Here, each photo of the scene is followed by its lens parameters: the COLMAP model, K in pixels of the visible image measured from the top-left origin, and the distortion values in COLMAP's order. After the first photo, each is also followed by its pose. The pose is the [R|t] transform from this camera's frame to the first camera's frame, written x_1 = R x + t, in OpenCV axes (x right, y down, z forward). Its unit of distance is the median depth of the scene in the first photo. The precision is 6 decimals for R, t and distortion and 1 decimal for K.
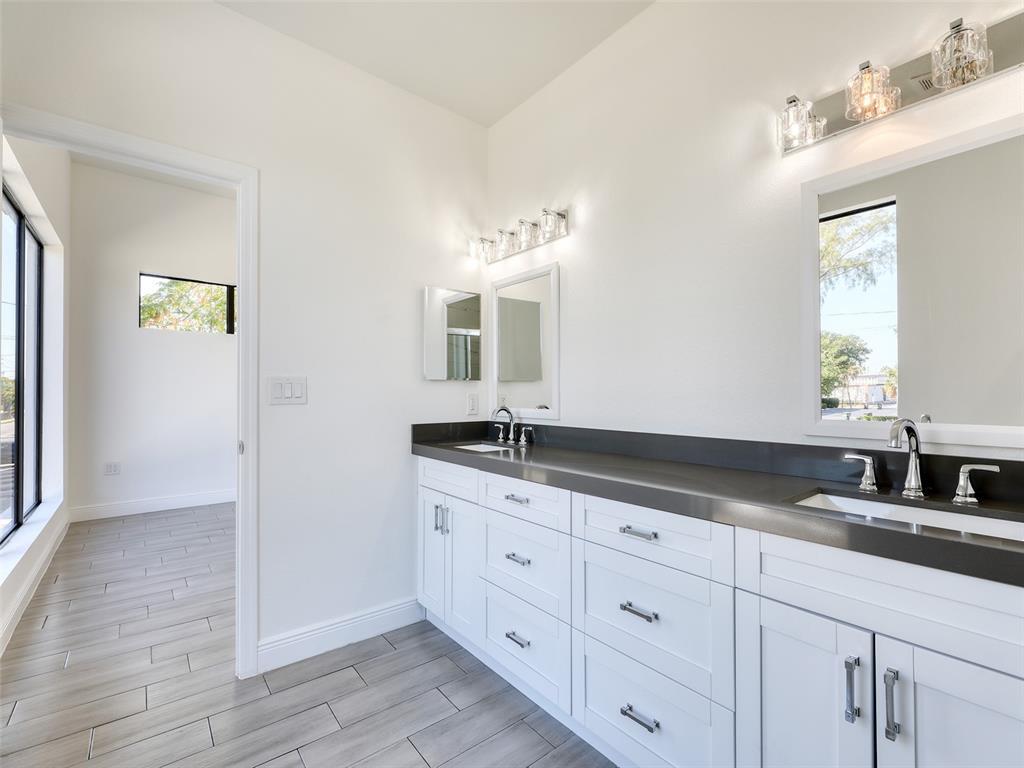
lens RADIAL K [[474.7, 0, 512.0], [0, 474.7, 384.0], [0, 0, 1]] dist [0.000436, 0.000048]
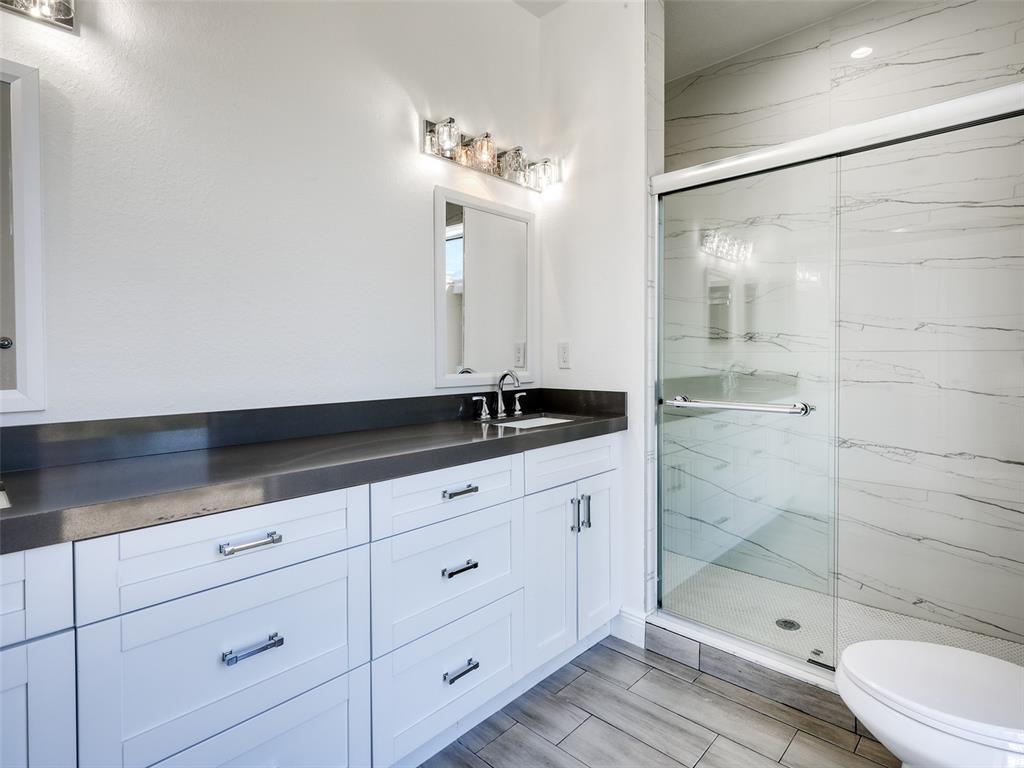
lens RADIAL K [[526.4, 0, 510.3], [0, 526.4, 369.7], [0, 0, 1]] dist [-0.002333, -0.000284]
pose [[-0.130424, -0.028036, 0.991062, -0.873470], [-0.022153, 0.999433, 0.025358, 0.021629], [-0.991211, -0.018647, -0.130971, 1.083582]]
